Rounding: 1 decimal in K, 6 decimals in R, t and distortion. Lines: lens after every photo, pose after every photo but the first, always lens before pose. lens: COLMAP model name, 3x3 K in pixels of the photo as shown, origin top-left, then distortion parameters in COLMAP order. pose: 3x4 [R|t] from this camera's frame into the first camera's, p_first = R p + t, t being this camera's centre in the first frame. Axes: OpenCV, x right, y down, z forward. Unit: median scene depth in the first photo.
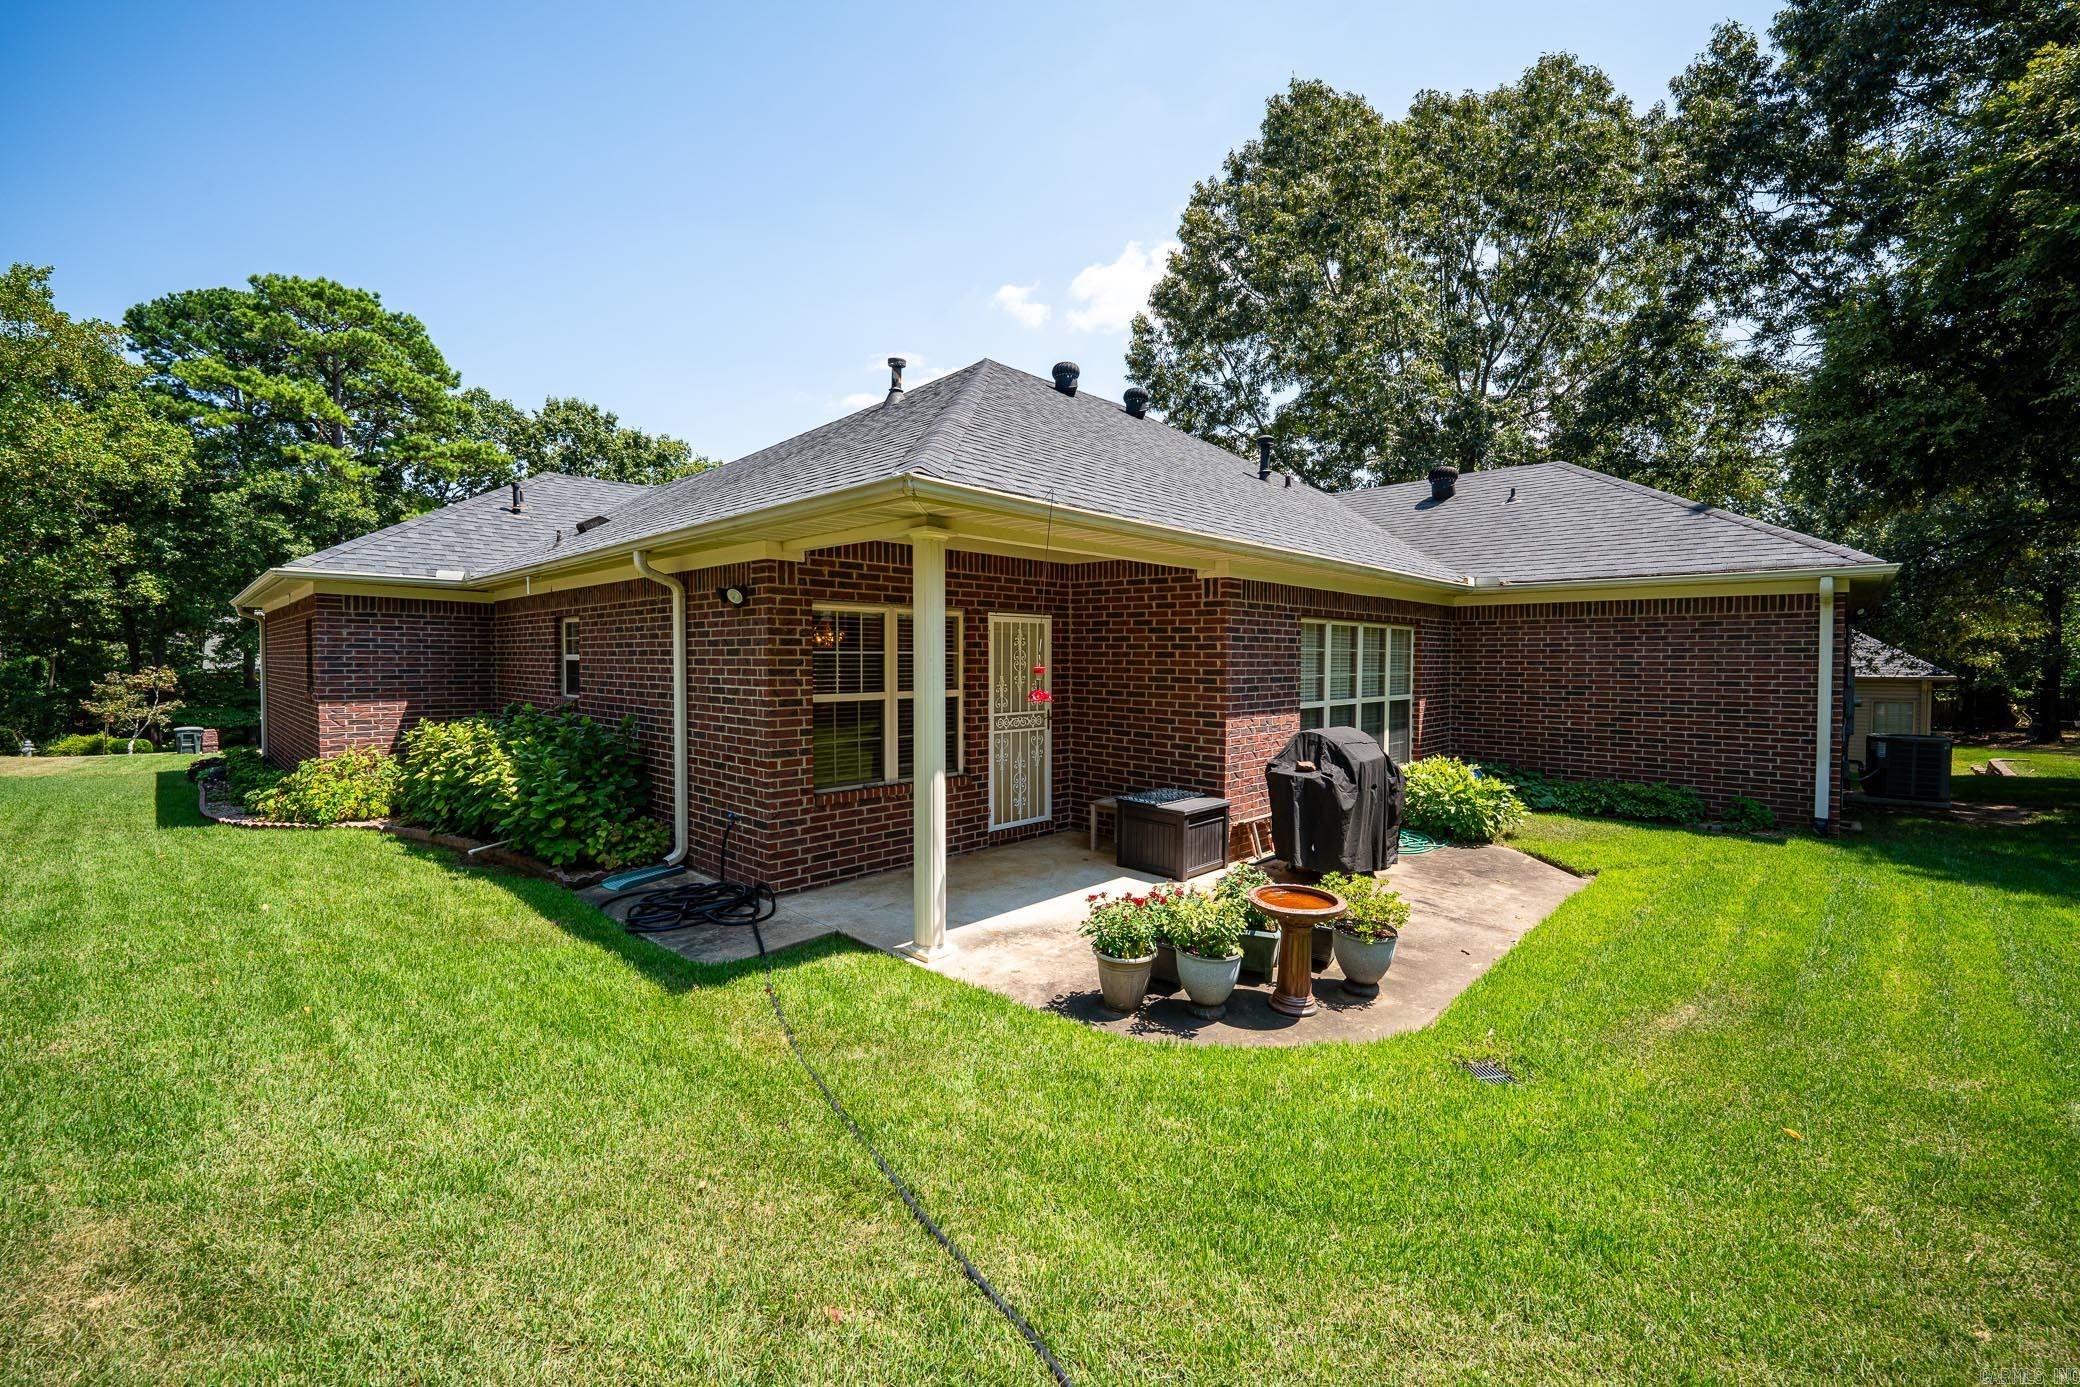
lens RADIAL K [[849.0, 0, 1040.9], [0, 849.0, 691.7], [0, 0, 1]] dist [0.000075, -0.000041]
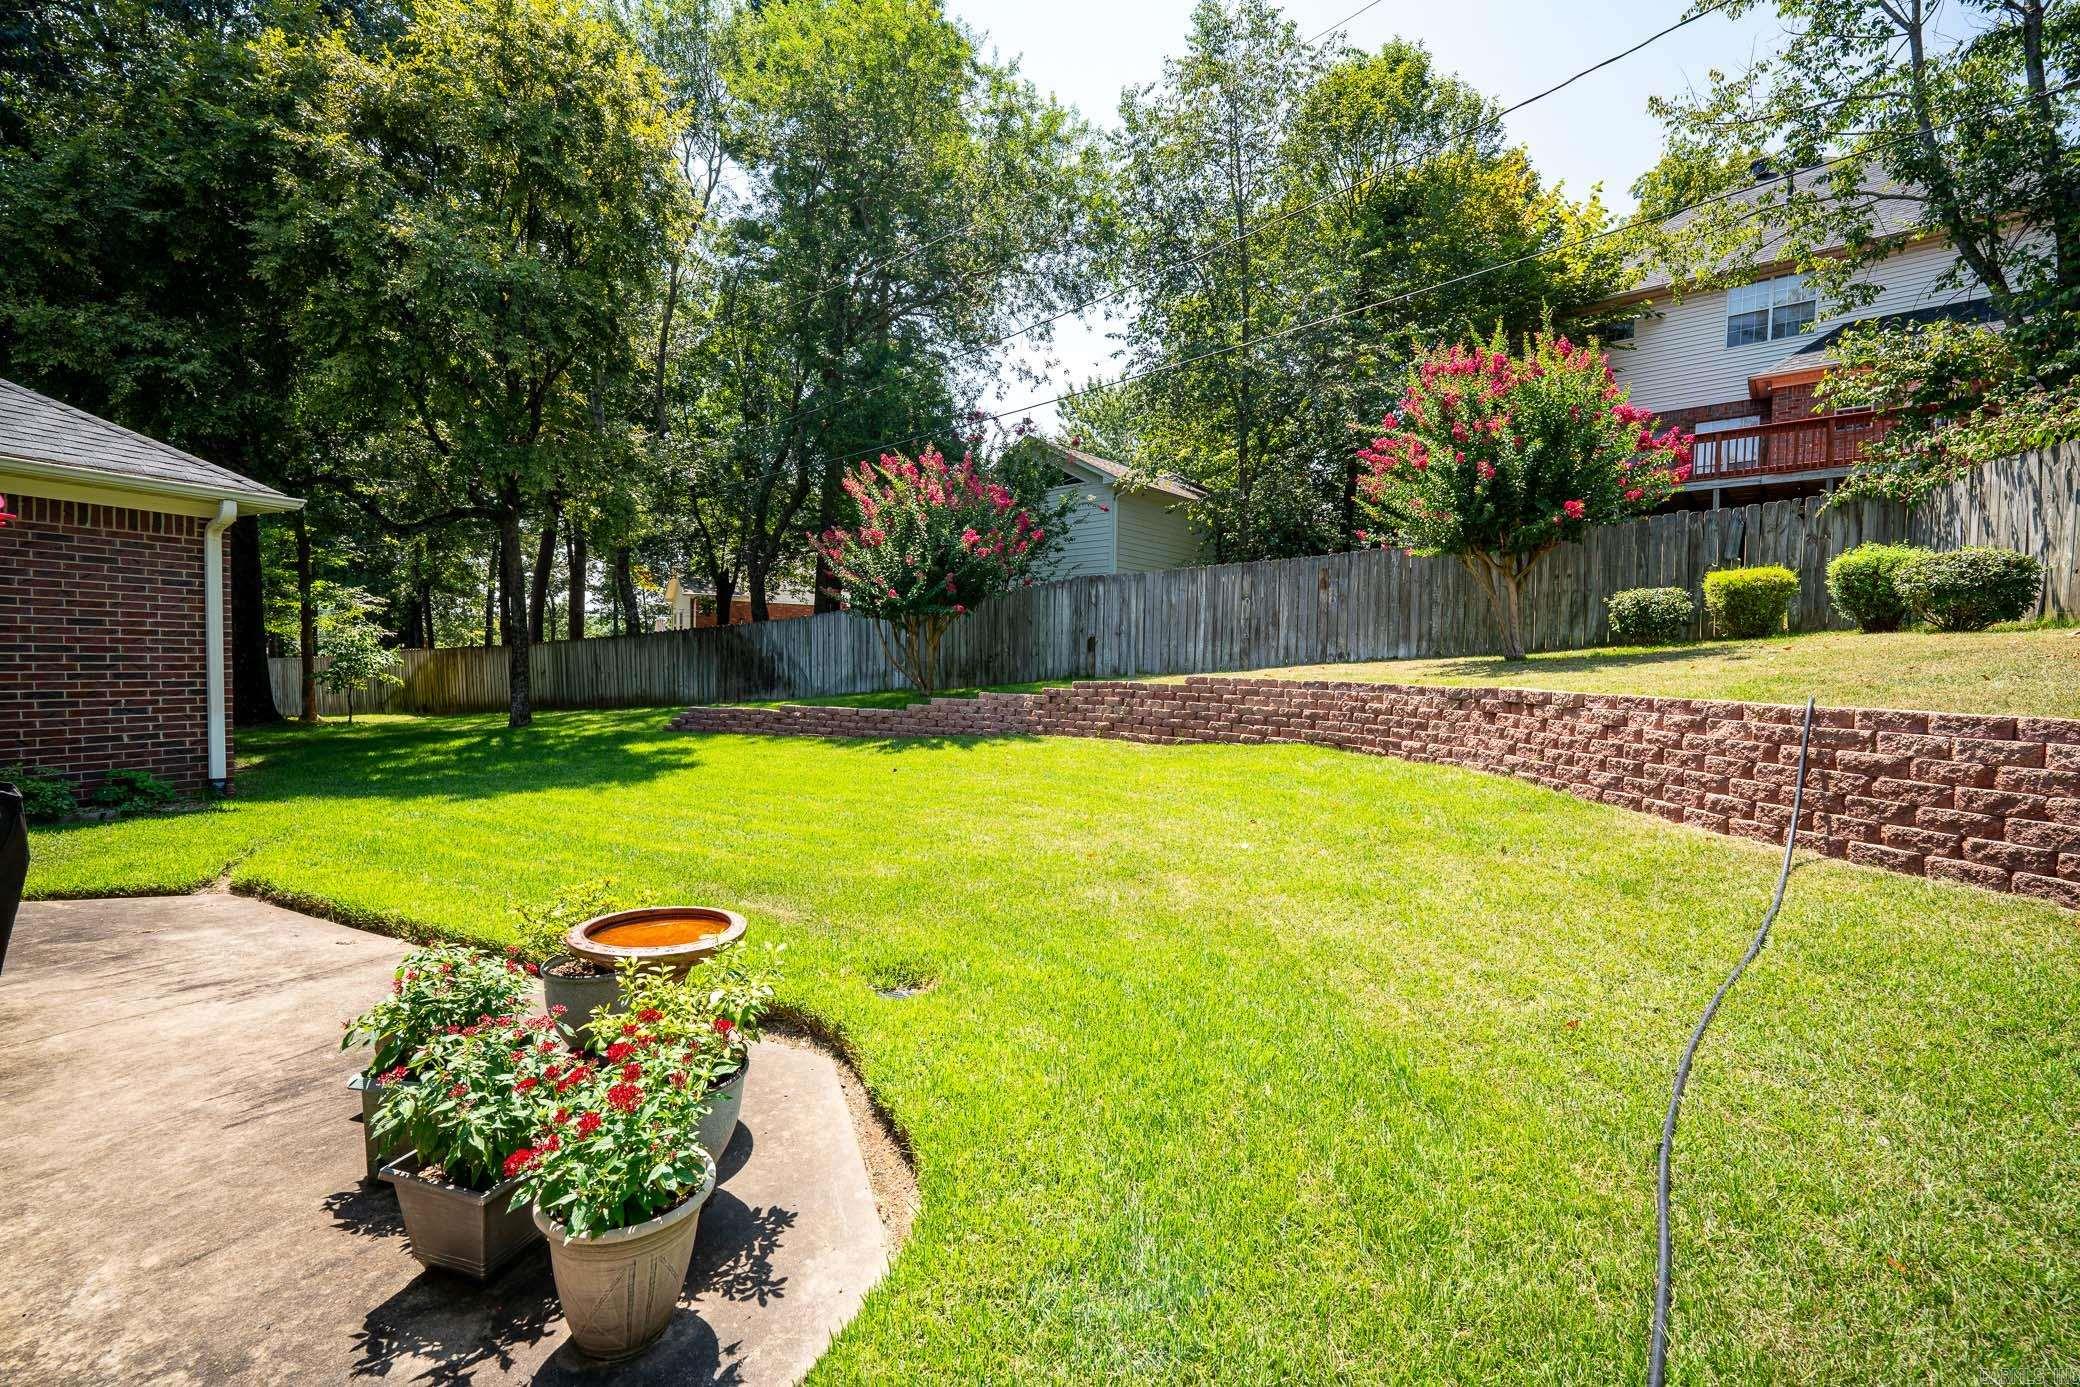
lens RADIAL K [[849.0, 0, 1044.4], [0, 849.0, 688.0], [0, 0, 1]] dist [0.000075, -0.000041]
pose [[-0.379329, -0.045523, 0.924141, -0.200915], [0.005241, 0.998667, 0.051345, 0.015490], [-0.925247, 0.024320, -0.378584, 0.535301]]
